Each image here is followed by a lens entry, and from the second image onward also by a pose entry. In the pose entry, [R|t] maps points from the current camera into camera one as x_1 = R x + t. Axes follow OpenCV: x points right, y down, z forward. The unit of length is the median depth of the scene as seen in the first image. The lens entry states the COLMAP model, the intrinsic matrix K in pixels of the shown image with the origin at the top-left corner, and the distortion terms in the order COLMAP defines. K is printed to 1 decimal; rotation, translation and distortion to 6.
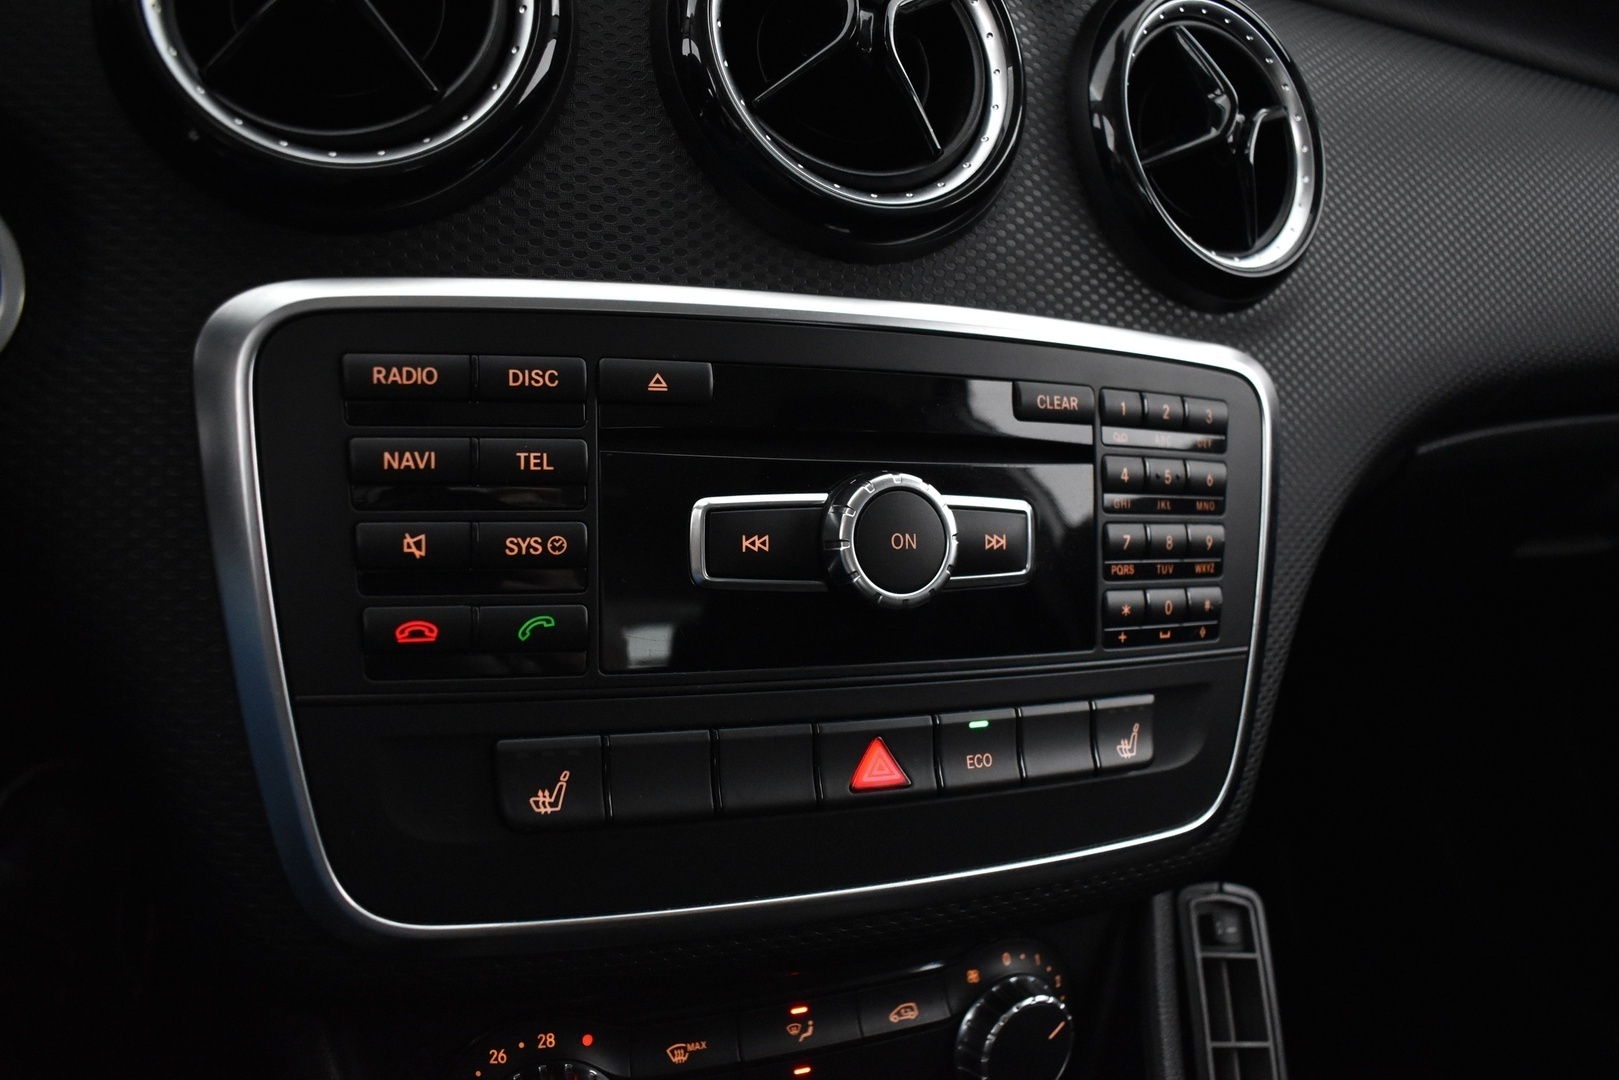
lens RADIAL K [[1259.8, 0, 809.5], [0, 1259.8, 540.0], [0, 0, 1]] dist [-0.128484, 0.055020]
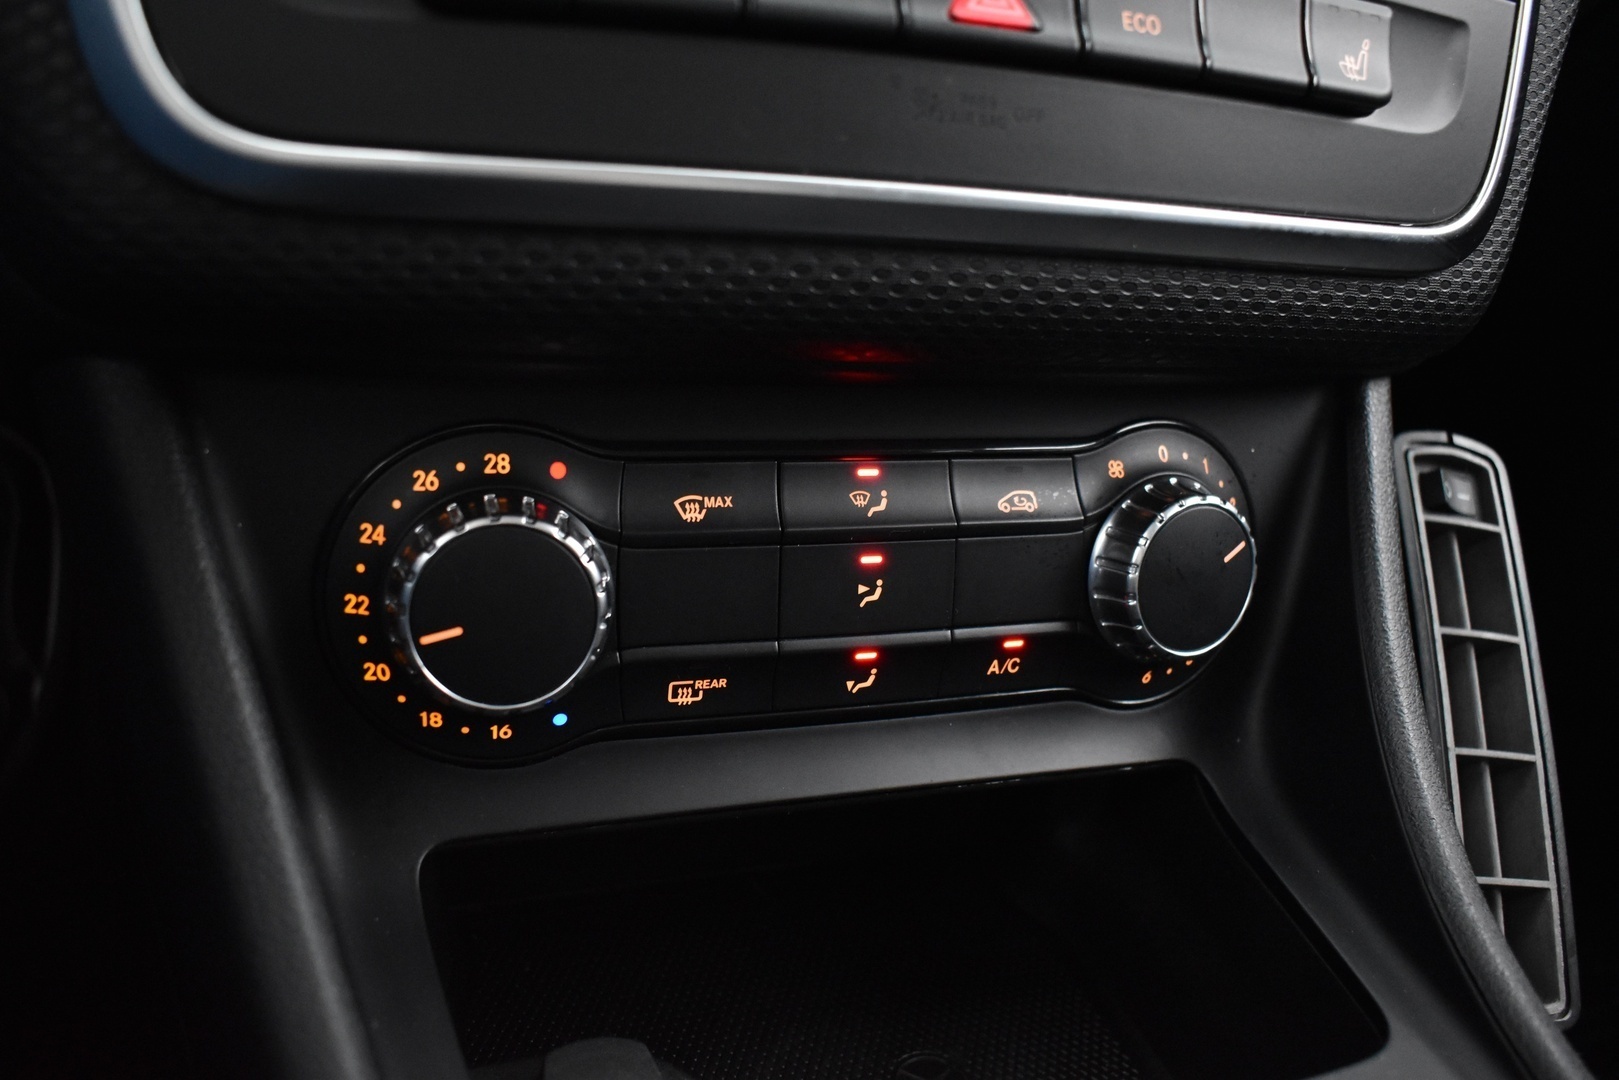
lens RADIAL K [[1417.5, 0, 809.5], [0, 1417.5, 540.0], [0, 0, 1]] dist [-0.105316, 0.007567]
pose [[0.998551, 0.012989, -0.052224, 0.000883], [-0.008598, 0.996476, 0.083442, 0.388420], [0.053124, -0.082872, 0.995143, 0.228430]]
